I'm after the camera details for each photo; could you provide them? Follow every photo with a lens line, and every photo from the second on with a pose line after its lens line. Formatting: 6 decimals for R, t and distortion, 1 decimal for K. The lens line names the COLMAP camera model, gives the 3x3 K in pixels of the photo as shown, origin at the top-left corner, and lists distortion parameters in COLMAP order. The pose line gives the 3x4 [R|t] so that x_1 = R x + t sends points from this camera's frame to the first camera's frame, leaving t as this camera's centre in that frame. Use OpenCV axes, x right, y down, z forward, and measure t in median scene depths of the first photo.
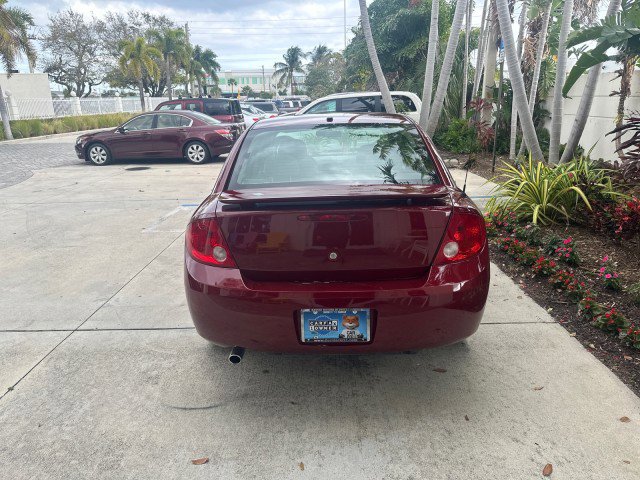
lens RADIAL K [[456.5, 0, 320.0], [0, 456.5, 240.0], [0, 0, 1]] dist [-0.001900, -0.032036]
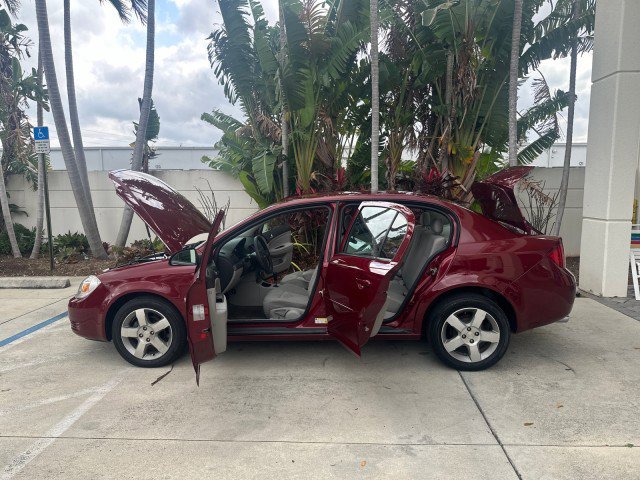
lens RADIAL K [[453.4, 0, 320.0], [0, 453.4, 240.0], [0, 0, 1]] dist [0.000923, -0.004678]
pose [[0.049255, -0.104223, 0.993334, -0.185161], [0.290044, 0.953175, 0.085628, -0.043996], [-0.955745, 0.283893, 0.077178, 0.160316]]
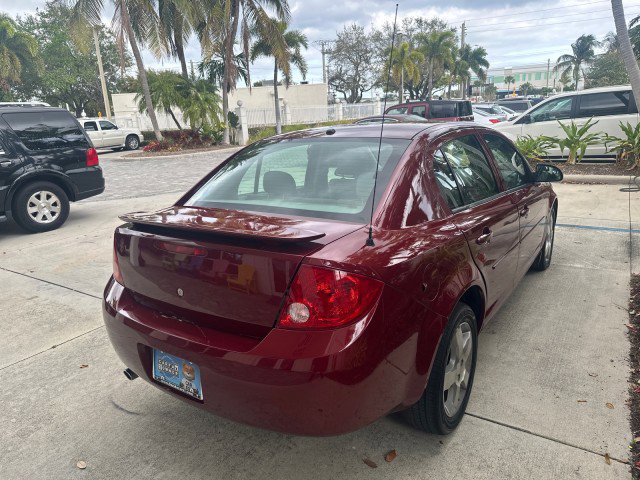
lens RADIAL K [[456.5, 0, 320.0], [0, 456.5, 240.0], [0, 0, 1]] dist [-0.001900, -0.032036]
pose [[0.823910, 0.122174, -0.553394, 0.064959], [-0.122613, 0.991786, 0.036409, -0.011647], [0.553297, 0.037856, 0.832123, 0.037111]]
